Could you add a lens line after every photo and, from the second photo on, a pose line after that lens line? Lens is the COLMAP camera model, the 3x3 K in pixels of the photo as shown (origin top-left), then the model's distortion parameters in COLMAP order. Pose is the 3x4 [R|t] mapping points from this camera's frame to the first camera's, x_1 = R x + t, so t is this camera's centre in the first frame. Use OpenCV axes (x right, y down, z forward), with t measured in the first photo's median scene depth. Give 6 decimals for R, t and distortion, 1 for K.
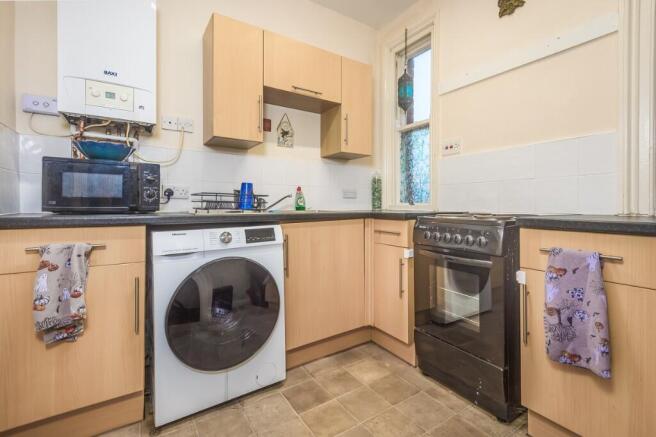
lens RADIAL K [[297.7, 0, 326.0], [0, 297.7, 205.4], [0, 0, 1]] dist [0.001718, -0.000202]
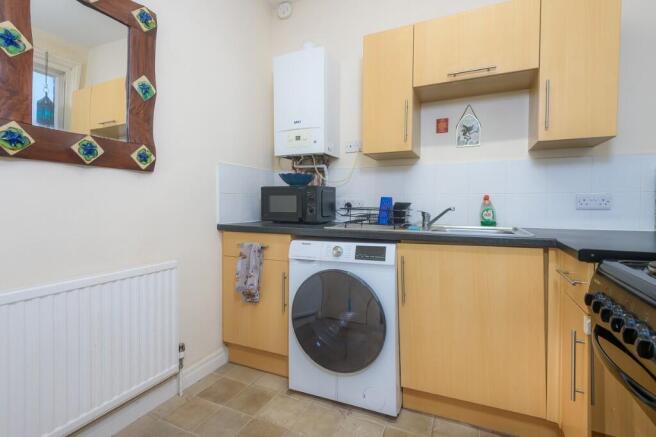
lens RADIAL K [[302.9, 0, 330.3], [0, 302.9, 209.6], [0, 0, 1]] dist [0.002736, -0.000049]
pose [[0.538066, 0.011943, -0.842818, 0.528584], [-0.000580, 0.999905, 0.013799, -0.053698], [0.842903, -0.006936, 0.538021, 0.352977]]
